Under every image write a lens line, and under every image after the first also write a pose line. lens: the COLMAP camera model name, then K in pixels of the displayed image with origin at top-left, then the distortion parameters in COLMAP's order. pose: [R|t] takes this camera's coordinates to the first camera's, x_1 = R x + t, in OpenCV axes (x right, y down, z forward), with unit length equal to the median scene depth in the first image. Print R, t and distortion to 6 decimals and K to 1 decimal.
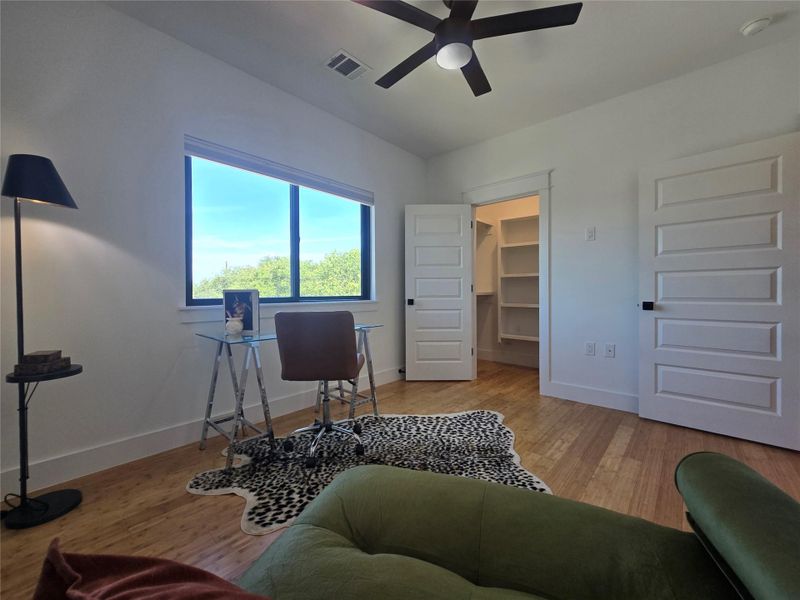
lens RADIAL K [[329.4, 0, 399.5], [0, 329.4, 294.2], [0, 0, 1]] dist [-0.001286, -0.000429]
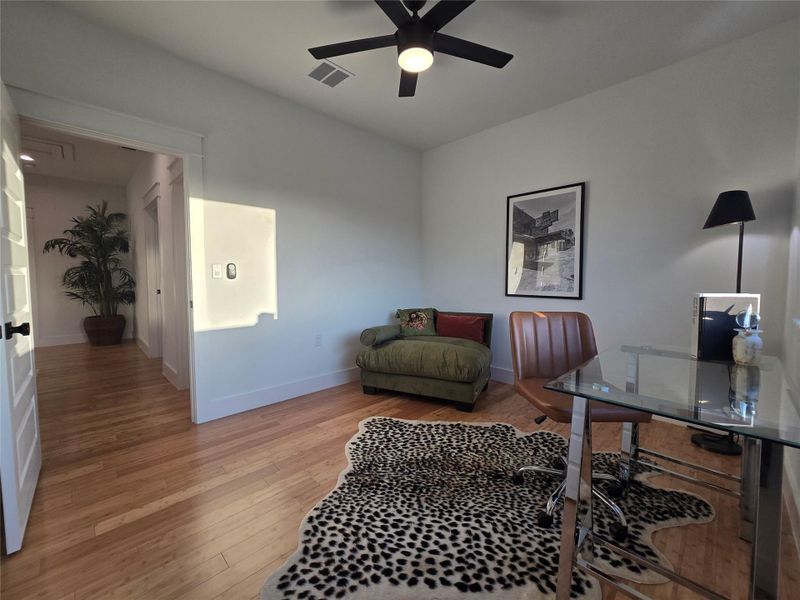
lens RADIAL K [[329.4, 0, 399.5], [0, 329.4, 294.2], [0, 0, 1]] dist [-0.001286, -0.000429]
pose [[-0.998011, 0.001325, 0.063022, 0.118525], [0.005427, 0.997873, 0.064959, -0.055881], [-0.062802, 0.065172, -0.995896, 1.584526]]
